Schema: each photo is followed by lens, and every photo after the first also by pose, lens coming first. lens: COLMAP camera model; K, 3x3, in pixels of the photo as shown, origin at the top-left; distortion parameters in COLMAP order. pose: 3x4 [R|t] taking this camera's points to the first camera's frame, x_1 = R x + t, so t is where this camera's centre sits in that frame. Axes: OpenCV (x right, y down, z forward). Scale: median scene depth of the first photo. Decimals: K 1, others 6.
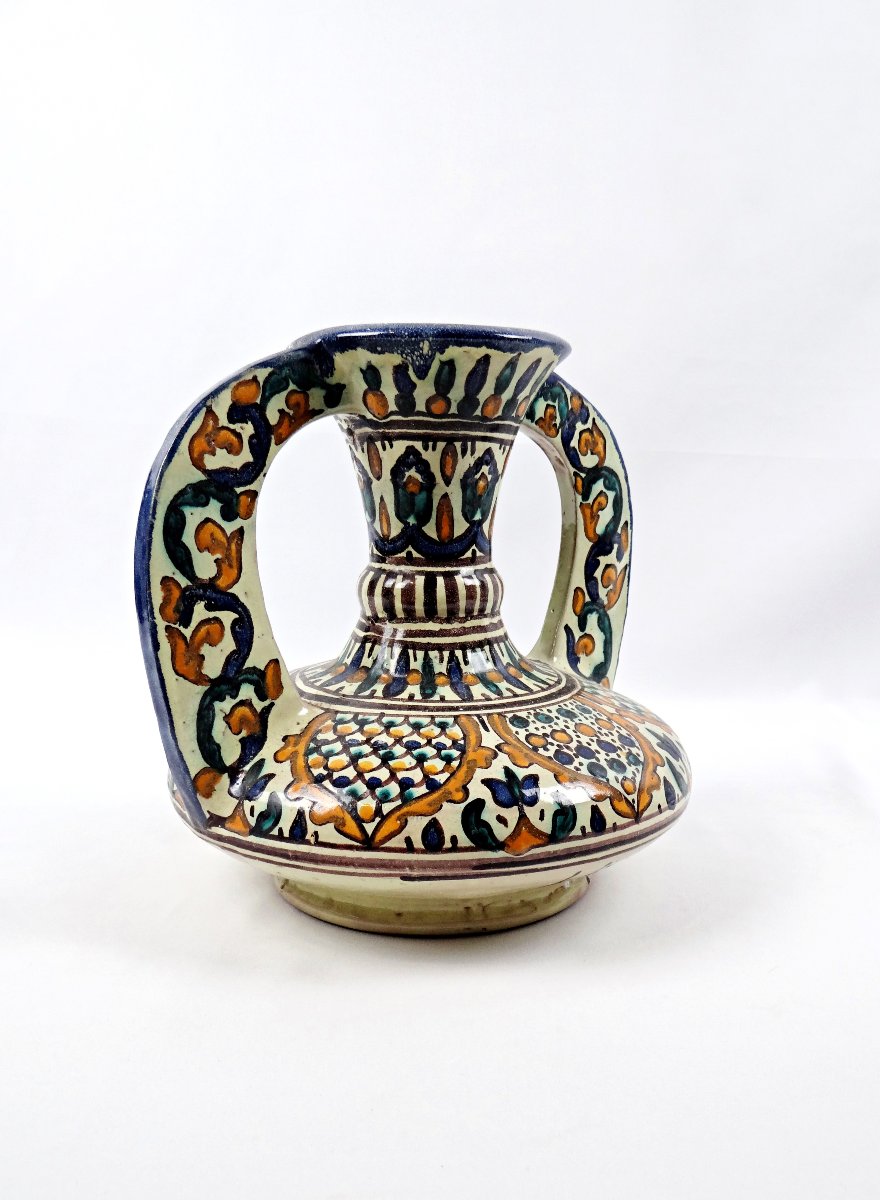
lens RADIAL K [[1009.5, 0, 445.8], [0, 1009.5, 600.5], [0, 0, 1]] dist [-0.003628, -0.000449]
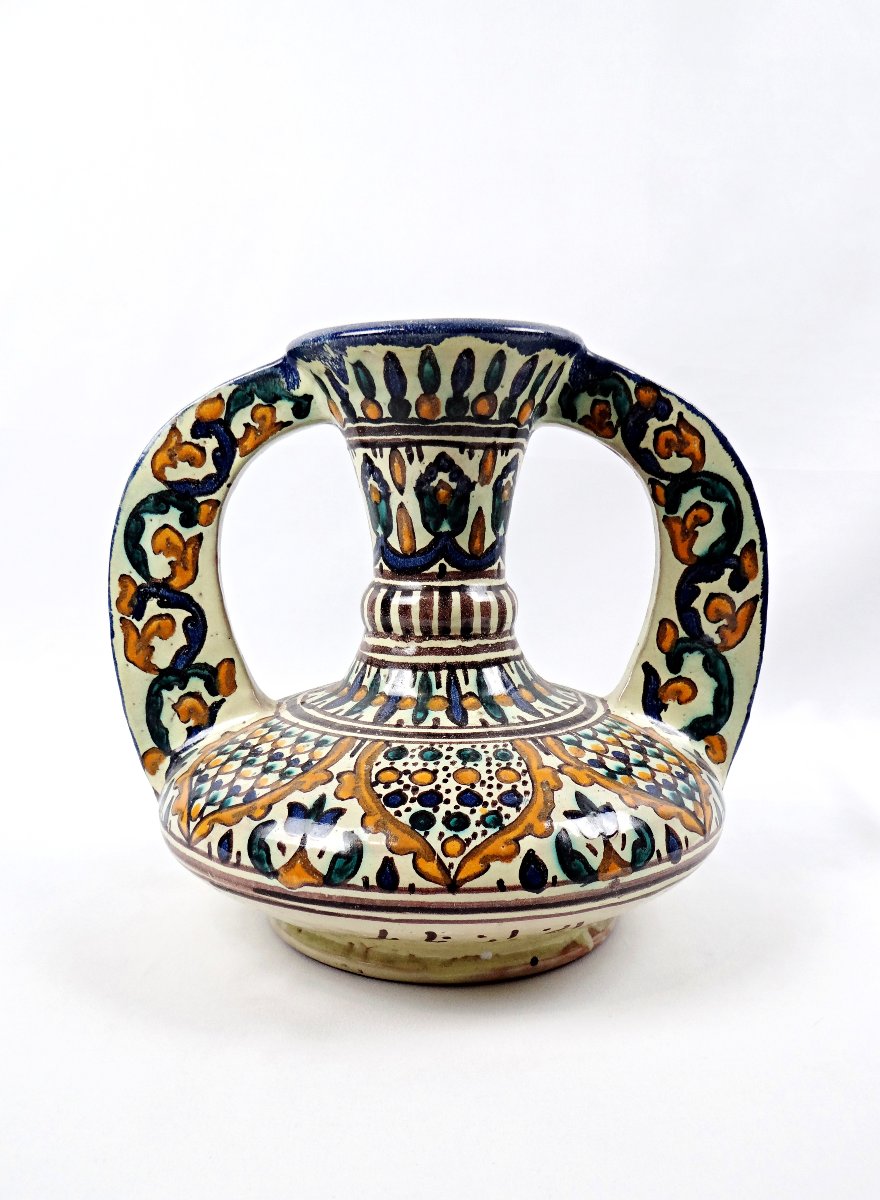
lens RADIAL K [[1009.5, 0, 445.8], [0, 1009.5, 600.5], [0, 0, 1]] dist [-0.003628, -0.000449]
pose [[0.759788, 0.057308, -0.647640, 0.662357], [-0.073355, 0.997303, 0.002192, -0.020860], [0.646019, 0.045842, 0.761943, 0.323530]]
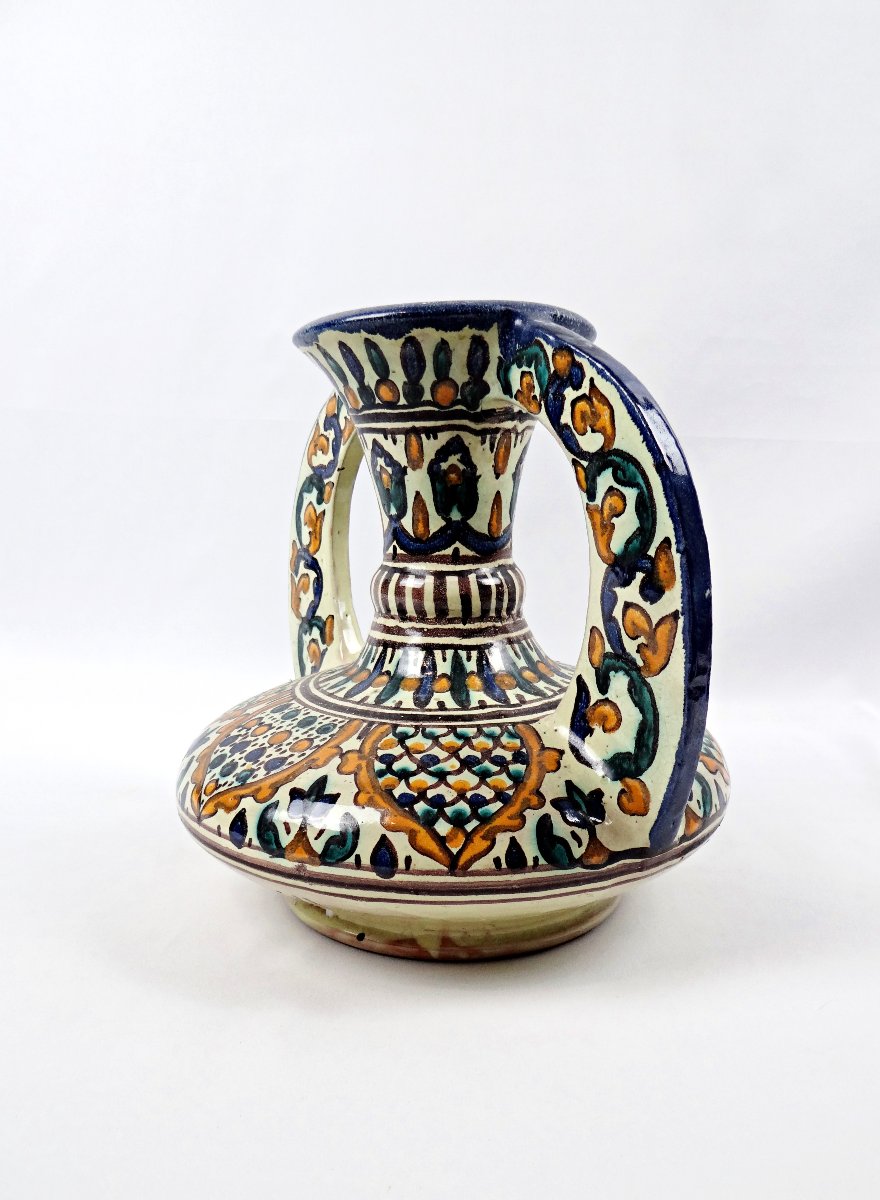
lens RADIAL K [[1009.5, 0, 445.8], [0, 1009.5, 600.5], [0, 0, 1]] dist [-0.003628, -0.000449]
pose [[-0.101115, 0.122904, -0.987254, 1.027864], [-0.110573, 0.984803, 0.133924, -0.140320], [0.988711, 0.122706, -0.085988, 1.203528]]
